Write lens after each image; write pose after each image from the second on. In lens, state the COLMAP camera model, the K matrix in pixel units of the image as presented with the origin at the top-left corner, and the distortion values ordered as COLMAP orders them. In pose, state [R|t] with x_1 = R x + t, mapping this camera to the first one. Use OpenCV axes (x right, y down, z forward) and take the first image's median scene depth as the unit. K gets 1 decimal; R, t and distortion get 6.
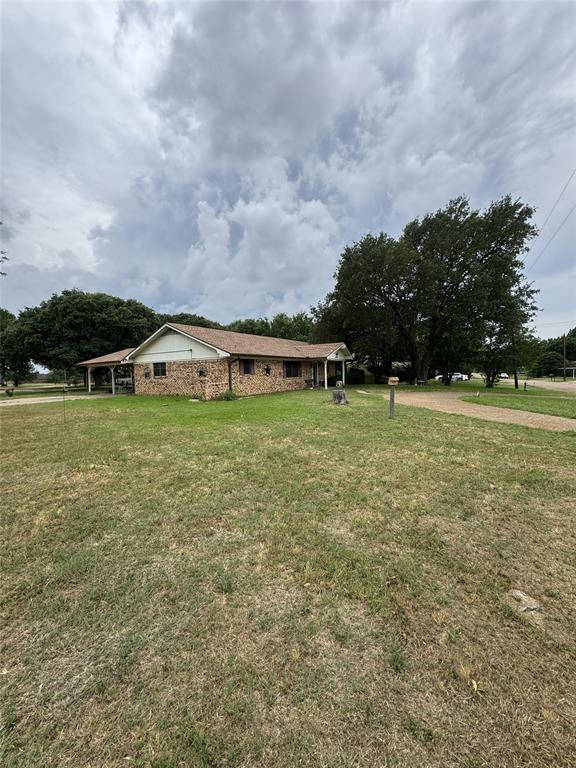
lens RADIAL K [[310.4, 0, 293.2], [0, 310.4, 383.7], [0, 0, 1]] dist [0.006273, -0.000828]
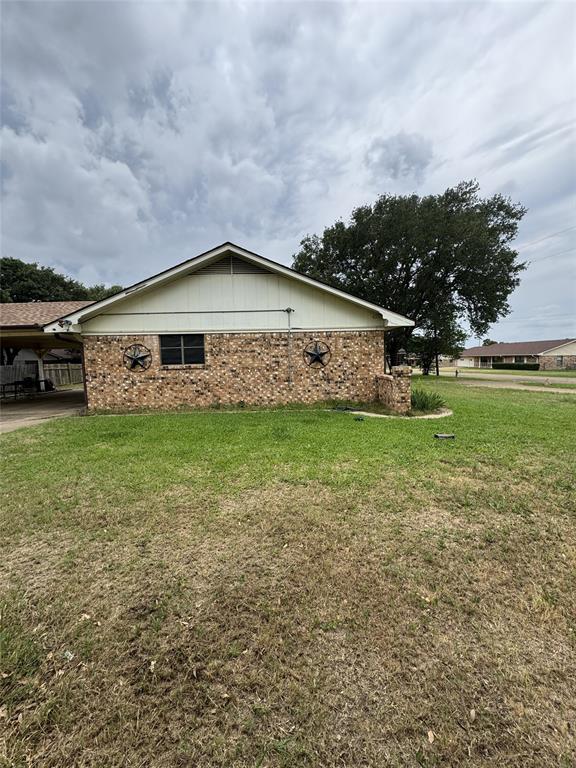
lens RADIAL K [[310.4, 0, 286.7], [0, 310.4, 385.9], [0, 0, 1]] dist [0.006273, -0.000828]
pose [[0.843749, -0.034589, 0.535623, -0.526383], [0.018183, 0.999191, 0.035881, -0.007466], [-0.536430, -0.020535, 0.843695, 0.527308]]
